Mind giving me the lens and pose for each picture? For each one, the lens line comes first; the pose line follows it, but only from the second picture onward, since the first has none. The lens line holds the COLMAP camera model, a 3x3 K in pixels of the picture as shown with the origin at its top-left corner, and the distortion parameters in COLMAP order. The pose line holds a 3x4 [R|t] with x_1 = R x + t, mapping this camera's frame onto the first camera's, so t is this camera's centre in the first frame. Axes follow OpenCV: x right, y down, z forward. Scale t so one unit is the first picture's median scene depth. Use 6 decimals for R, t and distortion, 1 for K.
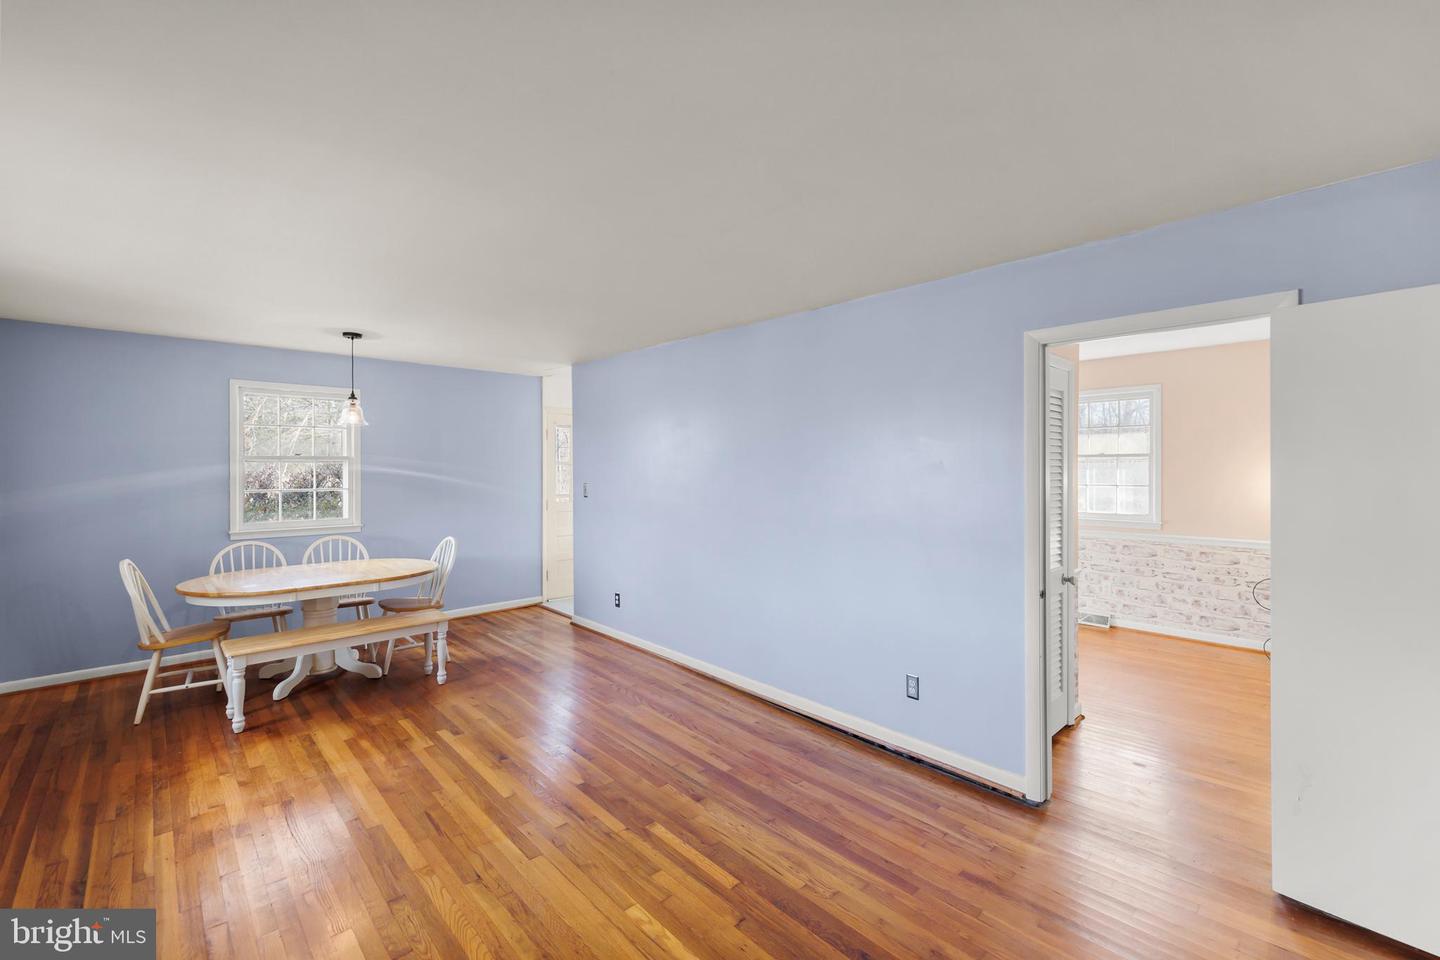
lens RADIAL K [[609.2, 0, 721.4], [0, 609.2, 471.5], [0, 0, 1]] dist [0.002093, 0.000157]
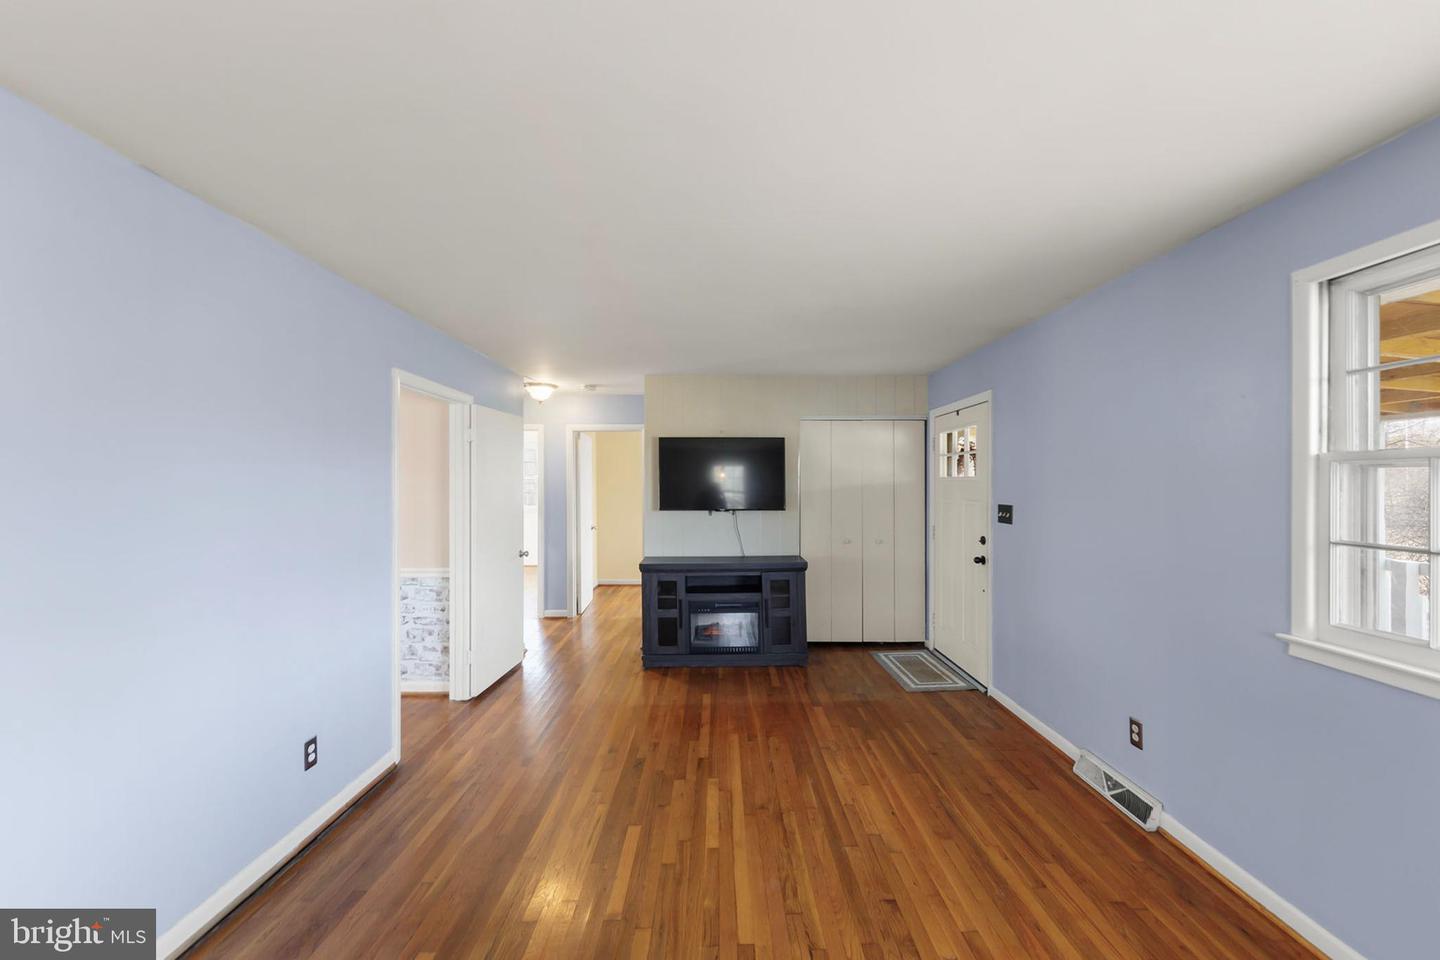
lens RADIAL K [[535.8, 0, 725.6], [0, 535.8, 500.7], [0, 0, 1]] dist [0.006731, -0.000052]
pose [[-0.740837, -0.018727, 0.671424, -0.648128], [0.002710, 0.999520, 0.030867, -0.004208], [-0.671679, 0.024687, -0.740430, 1.304969]]
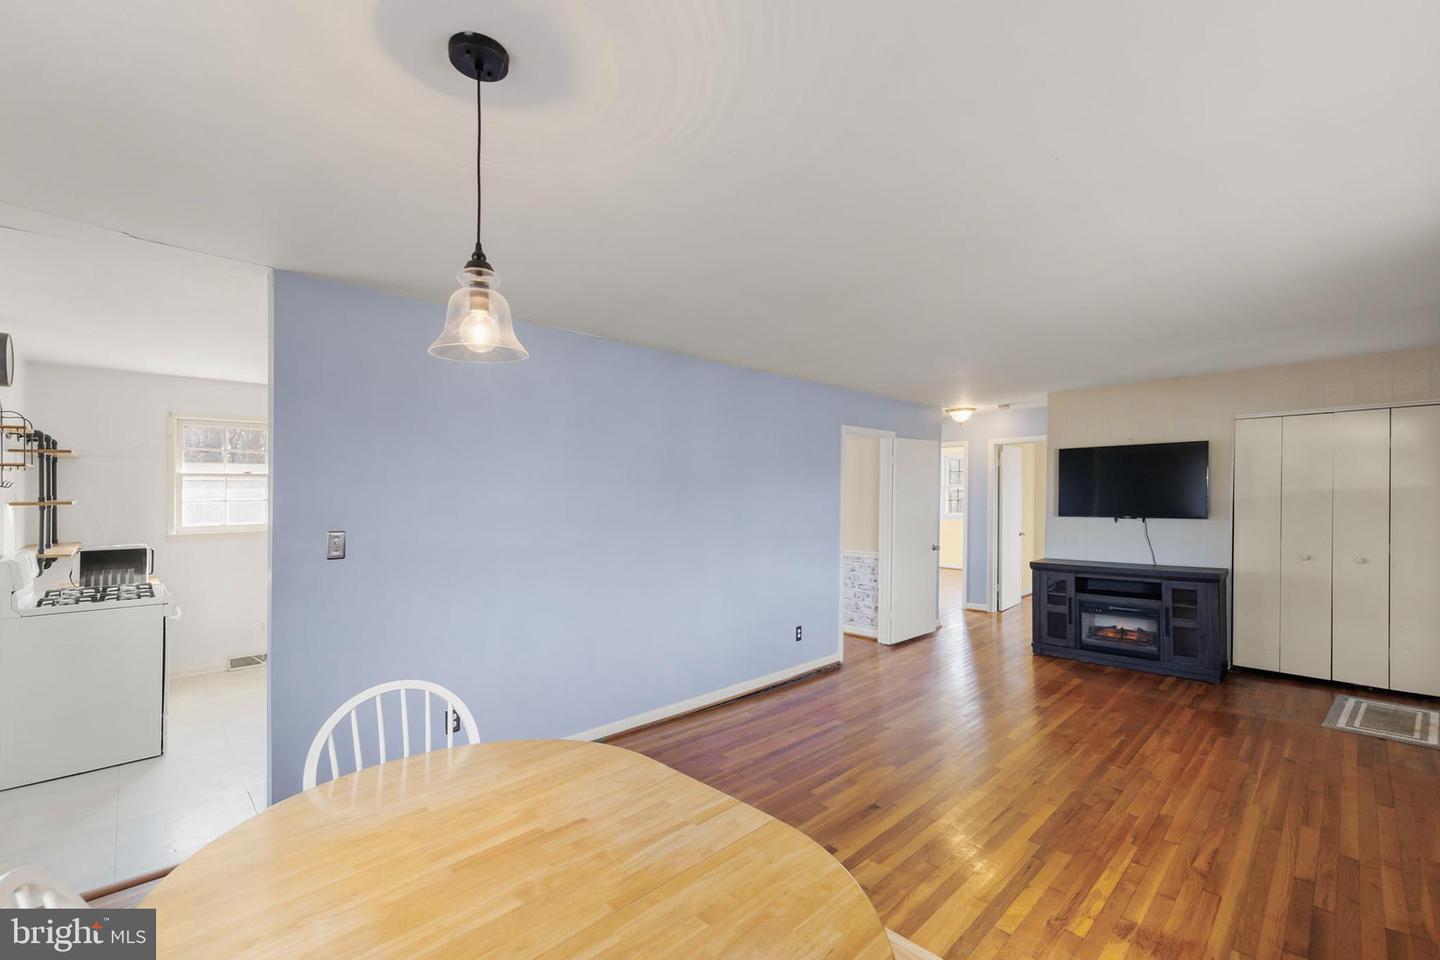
lens RADIAL K [[612.9, 0, 720.6], [0, 612.9, 499.1], [0, 0, 1]] dist [0.000106, -0.000076]
pose [[-0.021740, -0.004565, 0.999753, -1.433467], [0.011183, 0.999926, 0.004809, -0.004183], [-0.999701, 0.011285, -0.021687, 1.396645]]
